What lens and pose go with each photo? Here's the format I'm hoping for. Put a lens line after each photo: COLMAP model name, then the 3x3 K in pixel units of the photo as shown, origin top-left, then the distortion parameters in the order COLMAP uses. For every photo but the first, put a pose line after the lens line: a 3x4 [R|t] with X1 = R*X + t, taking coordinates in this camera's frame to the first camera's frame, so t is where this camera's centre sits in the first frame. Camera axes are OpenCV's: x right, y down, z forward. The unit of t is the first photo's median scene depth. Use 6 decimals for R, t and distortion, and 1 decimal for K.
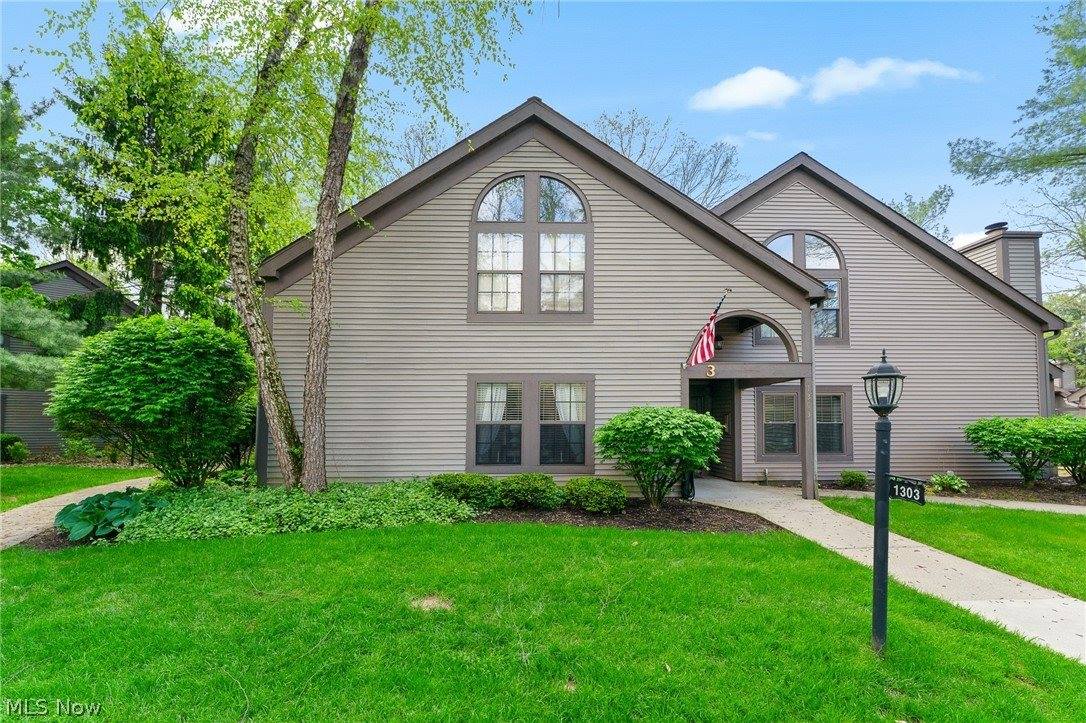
lens RADIAL K [[444.9, 0, 543.0], [0, 444.9, 361.5], [0, 0, 1]] dist [0.008351, -0.008721]
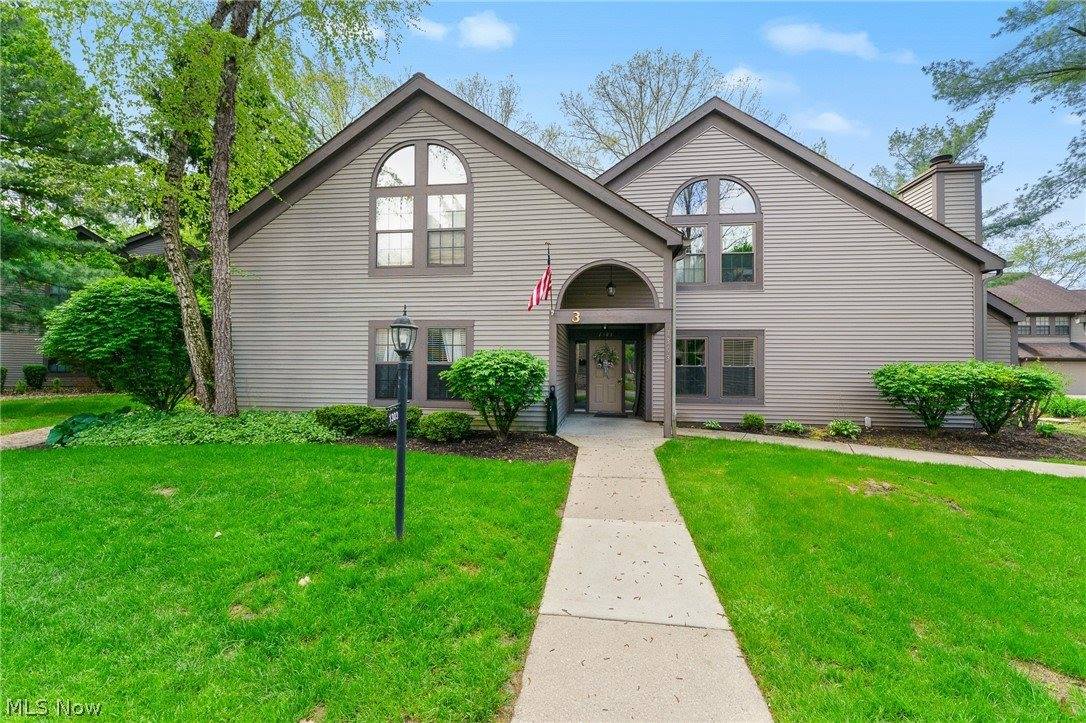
lens RADIAL K [[432.8, 0, 543.1], [0, 432.8, 321.1], [0, 0, 1]] dist [-0.000838, 0.000115]
pose [[0.988621, -0.005179, -0.150336, 0.446088], [0.010663, 0.999306, 0.035695, -0.007046], [0.150047, -0.036892, 0.987990, -0.046904]]
